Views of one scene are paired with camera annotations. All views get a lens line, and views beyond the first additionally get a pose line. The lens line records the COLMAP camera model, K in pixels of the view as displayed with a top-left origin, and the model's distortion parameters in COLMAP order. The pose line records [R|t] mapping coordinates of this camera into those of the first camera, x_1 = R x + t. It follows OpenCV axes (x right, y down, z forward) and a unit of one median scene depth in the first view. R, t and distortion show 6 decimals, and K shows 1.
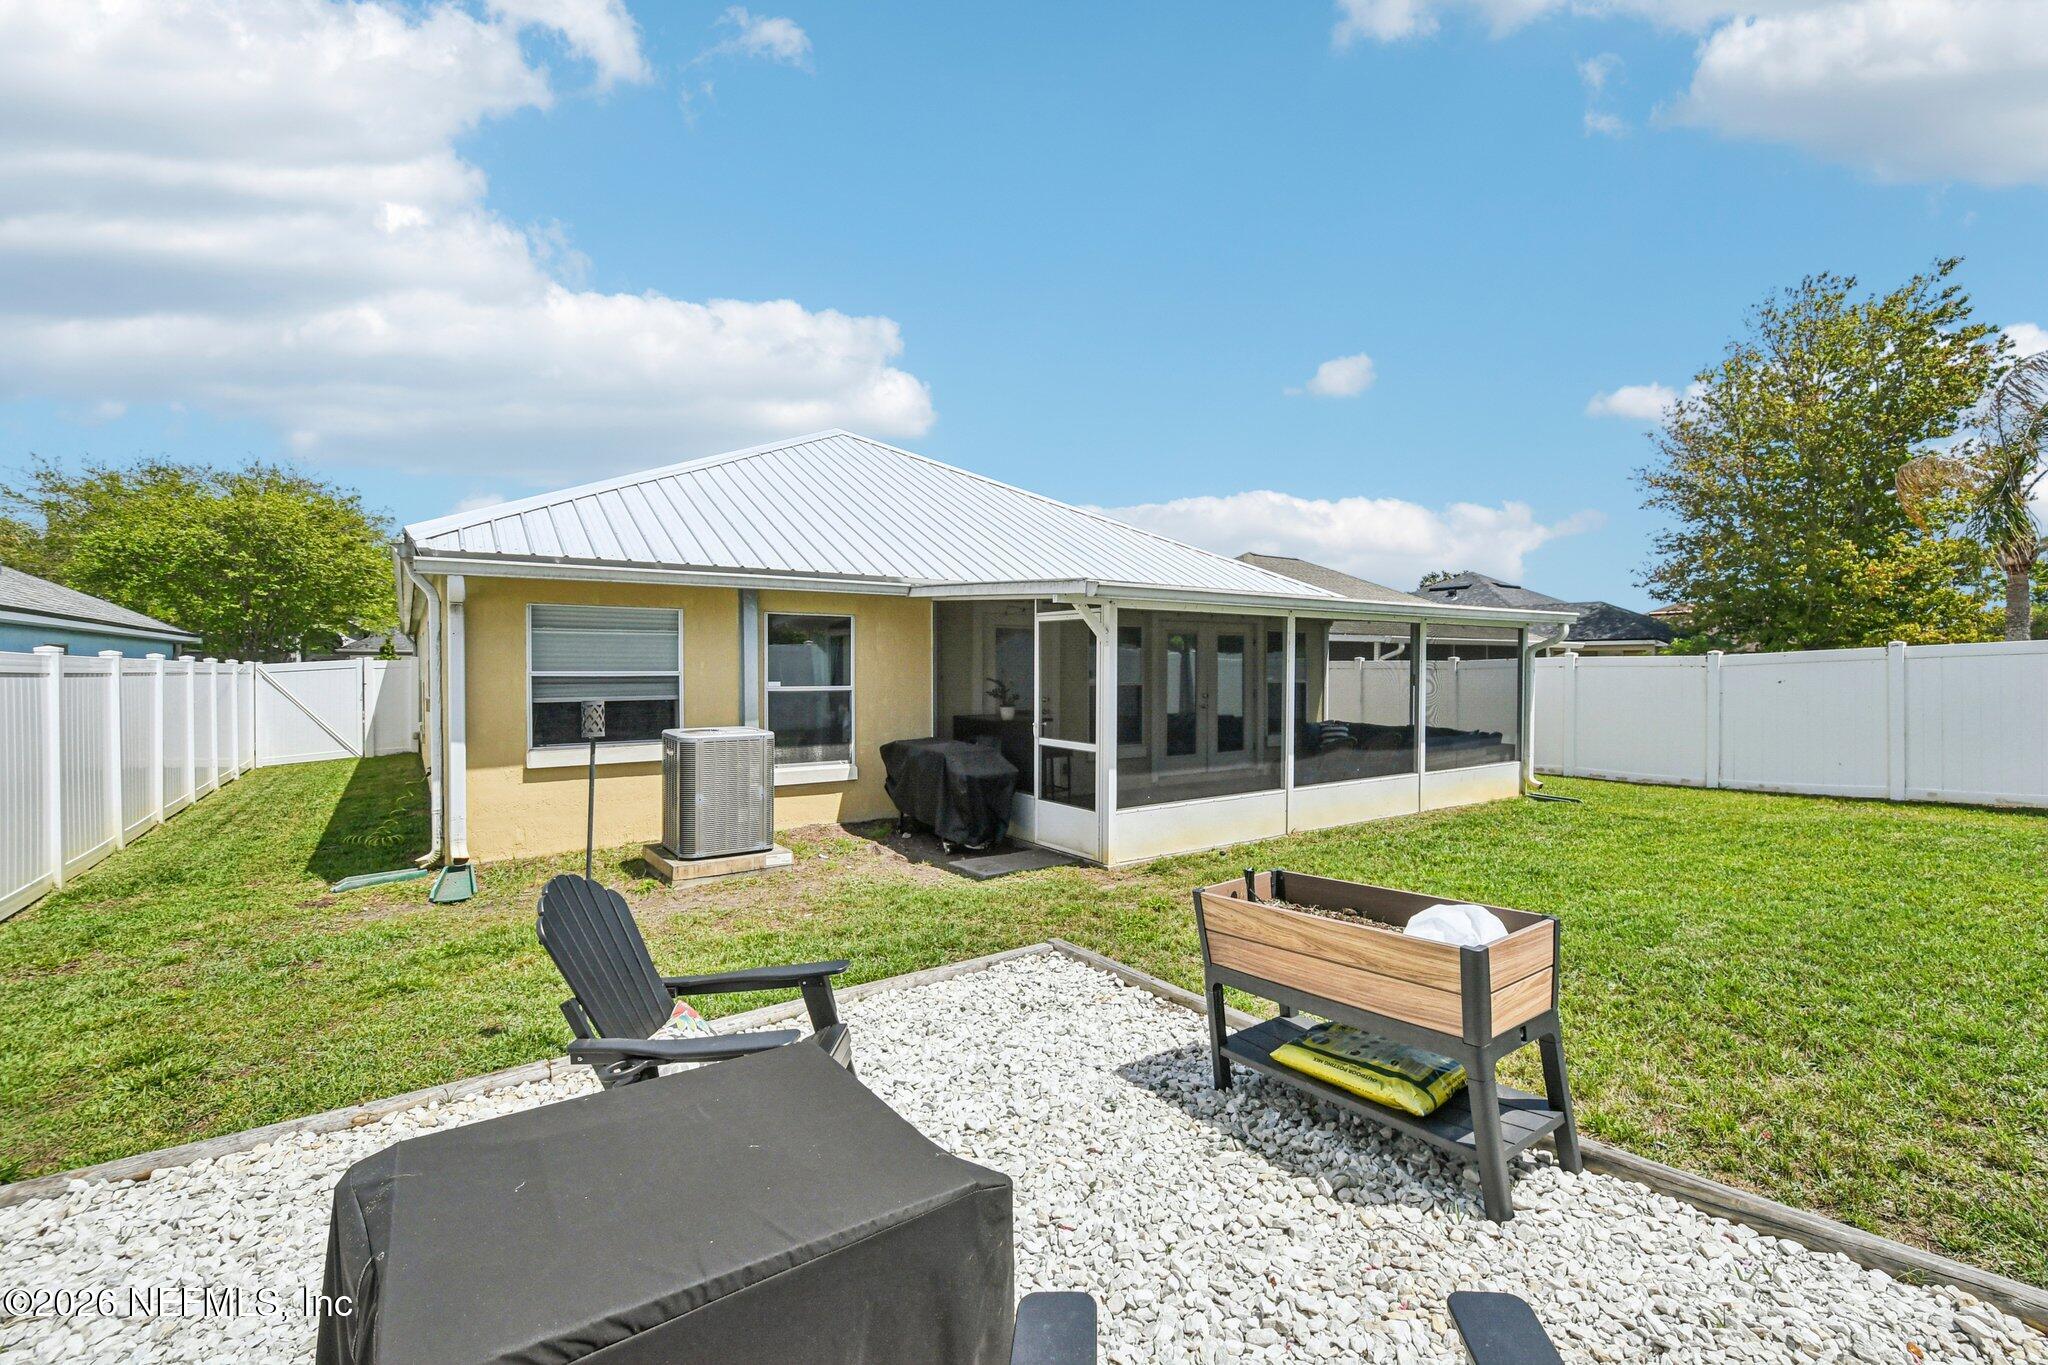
lens RADIAL K [[897.6, 0, 1027.7], [0, 897.6, 680.9], [0, 0, 1]] dist [-0.003986, -0.000293]
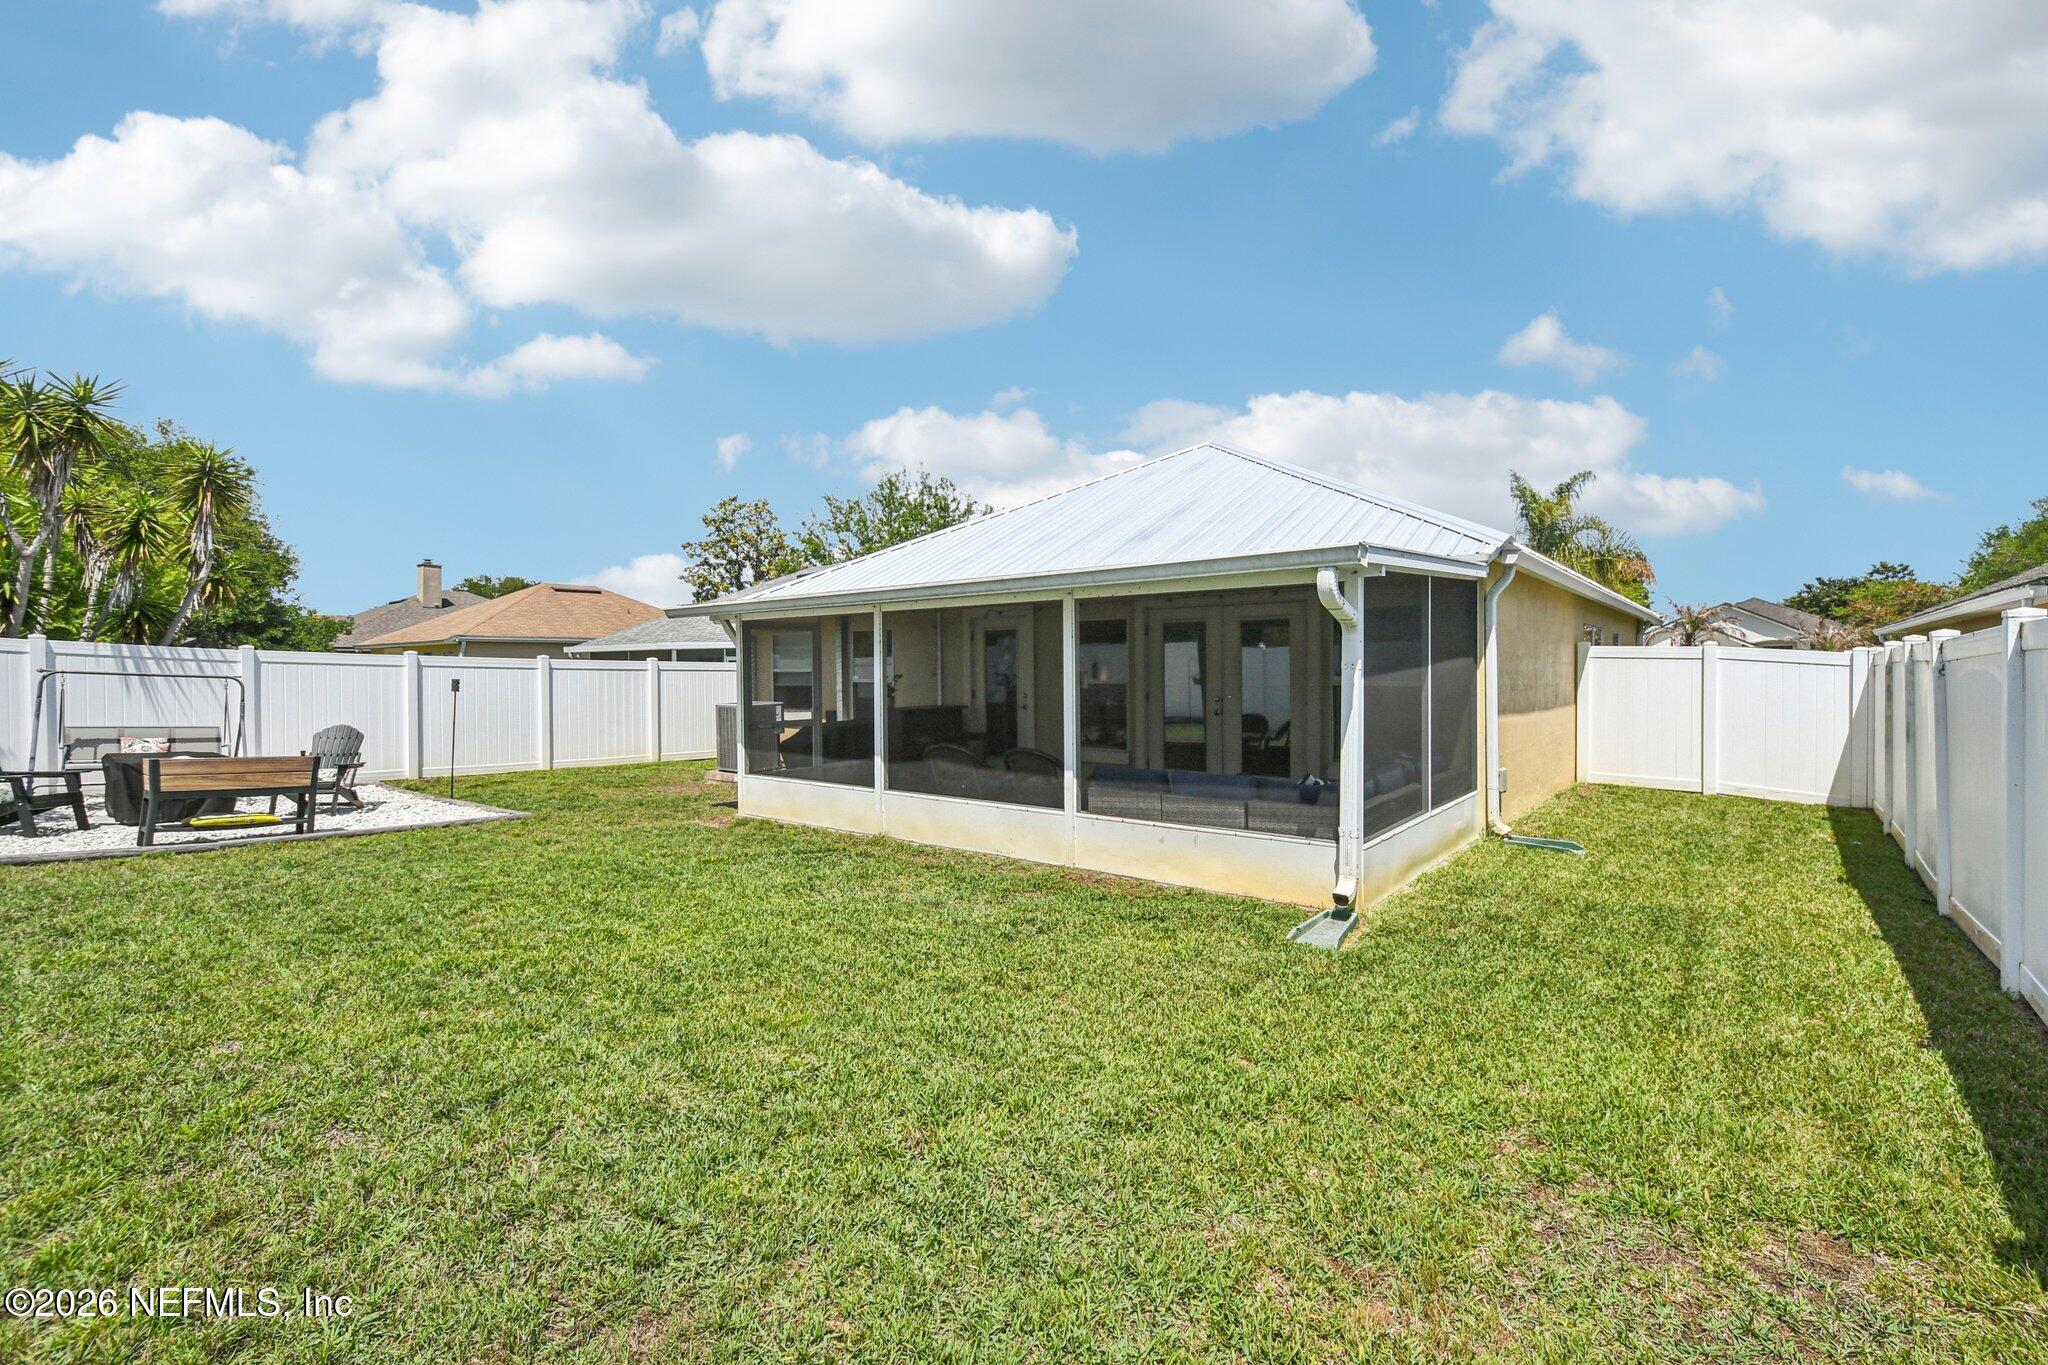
lens RADIAL K [[875.2, 0, 1035.6], [0, 875.2, 676.3], [0, 0, 1]] dist [-0.002496, -0.001115]
pose [[0.284174, 0.007211, -0.958746, 0.996386], [-0.005674, 0.999967, 0.005840, -0.006559], [0.958756, 0.003780, 0.284206, 0.711083]]
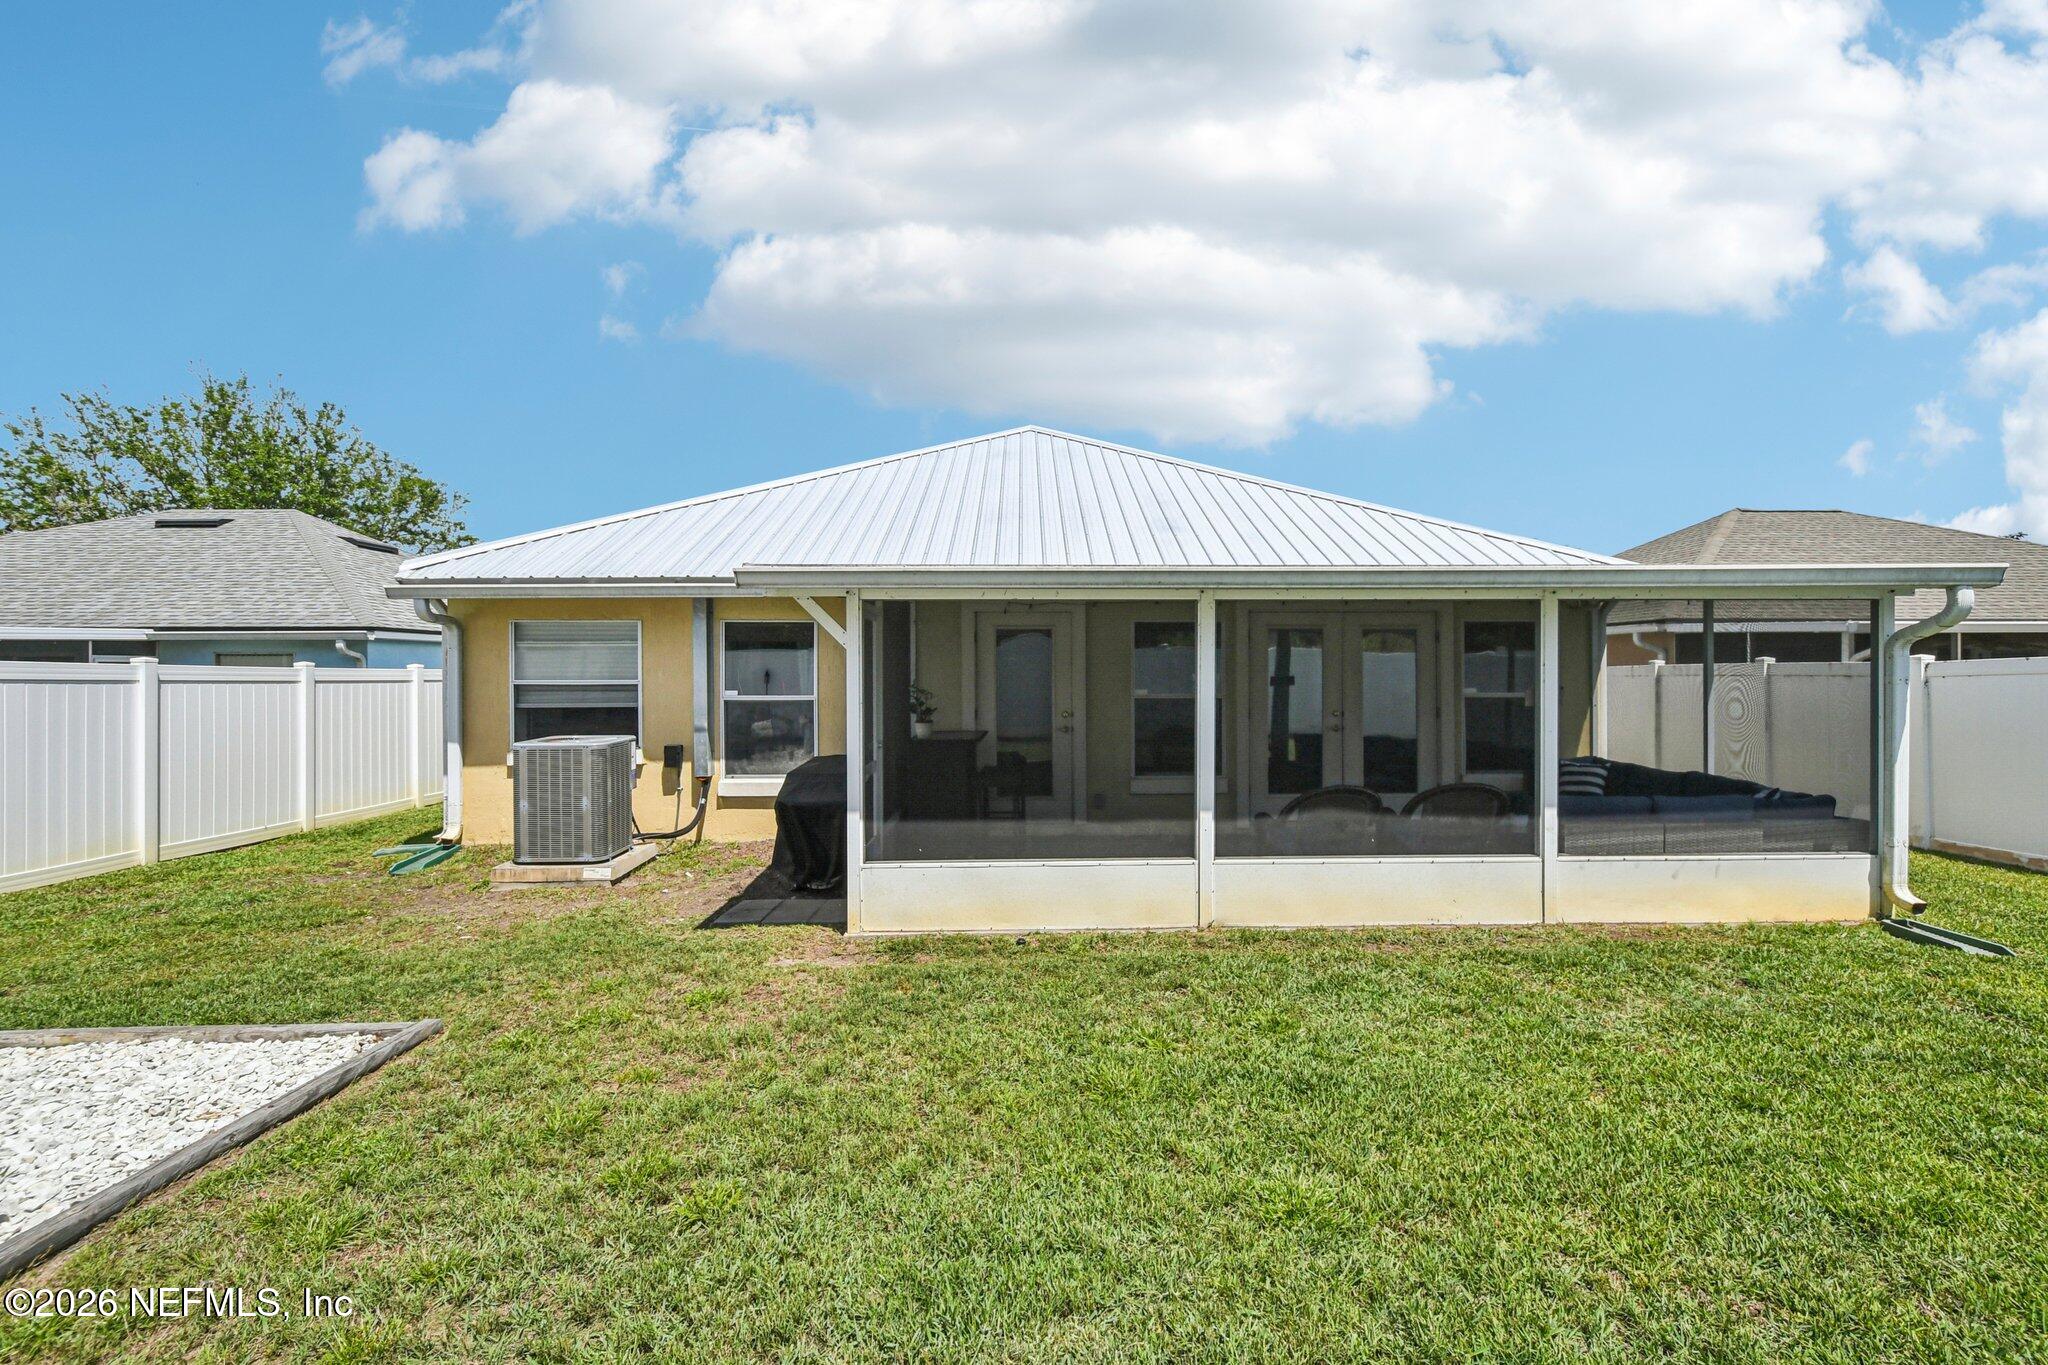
lens RADIAL K [[897.6, 0, 1041.4], [0, 897.6, 661.4], [0, 0, 1]] dist [-0.003986, -0.000293]
pose [[0.831523, -0.010168, -0.555397, 0.449708], [-0.006275, 0.999597, -0.027695, -0.004900], [0.555455, 0.026514, 0.831124, 0.304738]]
